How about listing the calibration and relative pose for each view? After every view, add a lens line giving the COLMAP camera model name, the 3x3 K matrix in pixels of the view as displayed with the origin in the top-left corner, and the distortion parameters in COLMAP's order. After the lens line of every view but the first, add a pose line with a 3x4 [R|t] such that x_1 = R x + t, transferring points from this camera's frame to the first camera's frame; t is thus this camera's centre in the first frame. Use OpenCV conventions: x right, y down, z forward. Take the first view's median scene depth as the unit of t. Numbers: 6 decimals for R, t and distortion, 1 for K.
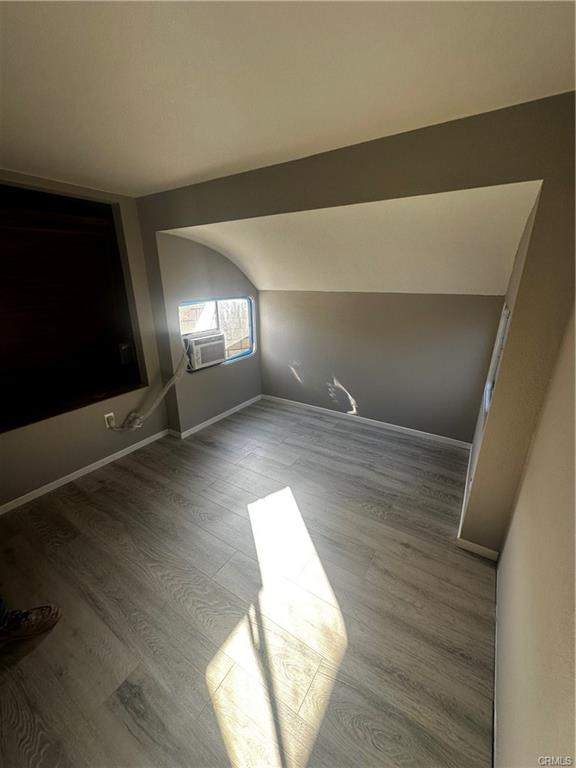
lens RADIAL K [[306.5, 0, 288.0], [0, 306.5, 384.0], [0, 0, 1]] dist [-0.003507, 0.000745]
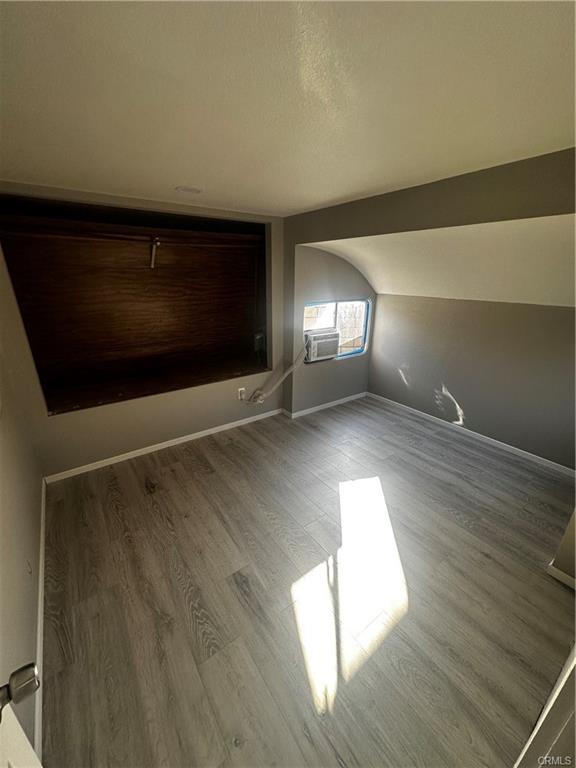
lens RADIAL K [[306.5, 0, 288.0], [0, 306.5, 384.0], [0, 0, 1]] dist [-0.003507, 0.000745]
pose [[0.930768, 0.136356, -0.339233, 0.023682], [-0.131940, 0.990598, 0.036165, 0.007171], [0.340974, 0.011098, 0.940007, -0.126136]]
